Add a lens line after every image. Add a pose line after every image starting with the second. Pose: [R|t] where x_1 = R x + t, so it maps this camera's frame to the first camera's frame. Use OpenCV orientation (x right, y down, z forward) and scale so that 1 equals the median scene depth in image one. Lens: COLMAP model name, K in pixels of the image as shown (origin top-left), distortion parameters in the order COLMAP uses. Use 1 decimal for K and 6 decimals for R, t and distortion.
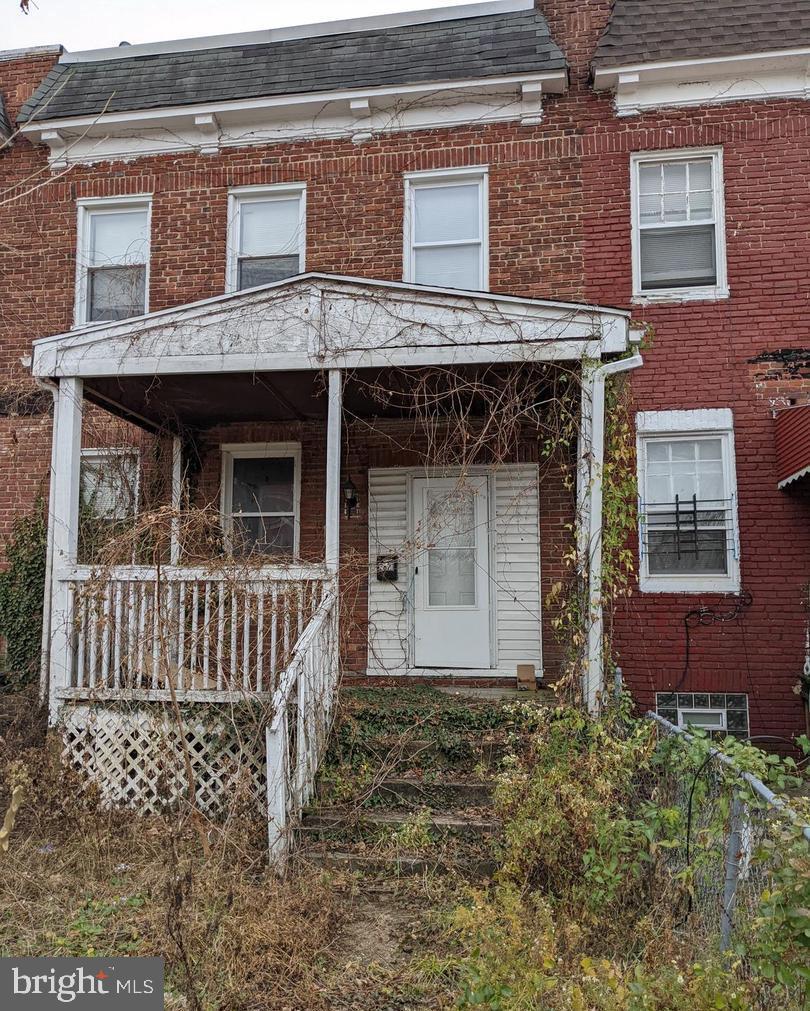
lens RADIAL K [[842.2, 0, 404.3], [0, 842.2, 550.1], [0, 0, 1]] dist [0.041597, -0.058901]
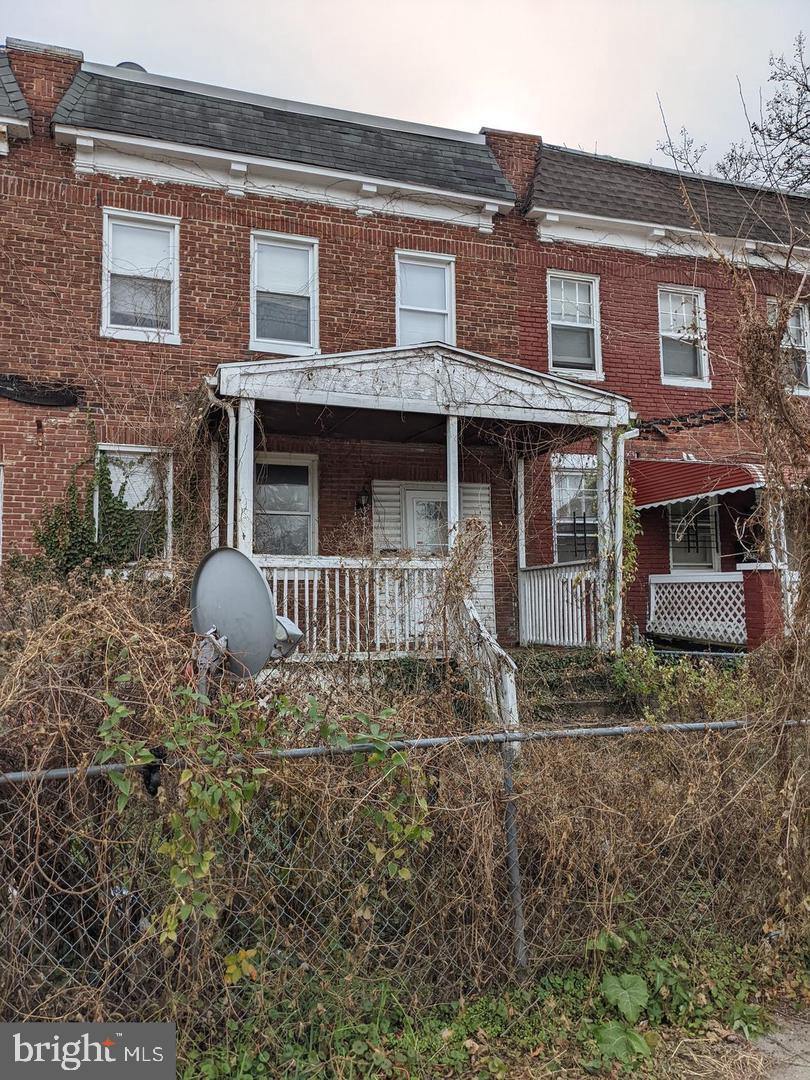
lens RADIAL K [[842.0, 0, 405.0], [0, 842.0, 540.0], [0, 0, 1]] dist [0.071757, -0.094006]
pose [[0.874964, 0.025647, 0.483509, -0.604331], [-0.025398, 0.999652, -0.007065, 0.000243], [-0.483522, -0.006099, 0.875311, -0.125302]]
